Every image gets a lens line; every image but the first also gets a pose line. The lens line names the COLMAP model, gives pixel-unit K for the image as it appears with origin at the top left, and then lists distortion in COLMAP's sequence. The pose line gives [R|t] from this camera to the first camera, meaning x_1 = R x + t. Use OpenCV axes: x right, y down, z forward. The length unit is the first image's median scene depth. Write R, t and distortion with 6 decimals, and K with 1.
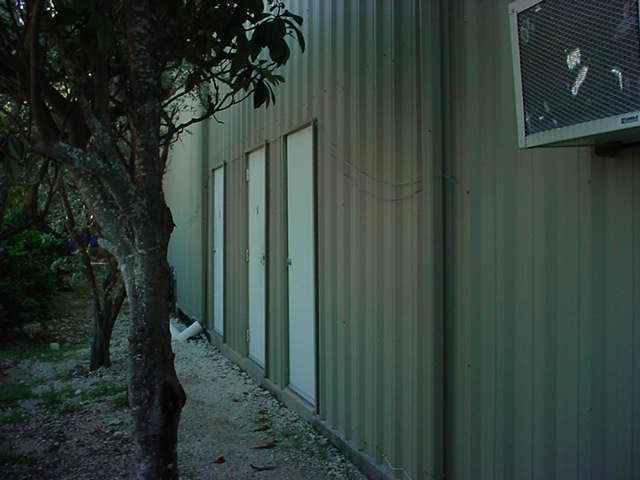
lens RADIAL K [[824.2, 0, 320.0], [0, 824.2, 240.0], [0, 0, 1]] dist [-0.239360, 0.444380]
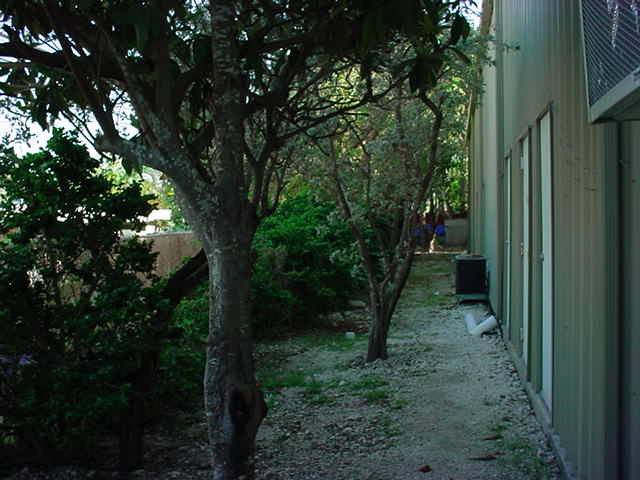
lens RADIAL K [[824.2, 0, 320.0], [0, 824.2, 240.0], [0, 0, 1]] dist [-0.239360, 0.444380]
pose [[0.905252, 0.008868, -0.424783, 0.150059], [-0.003116, 0.999894, 0.014235, -0.006325], [0.424864, -0.011563, 0.905183, 0.092832]]
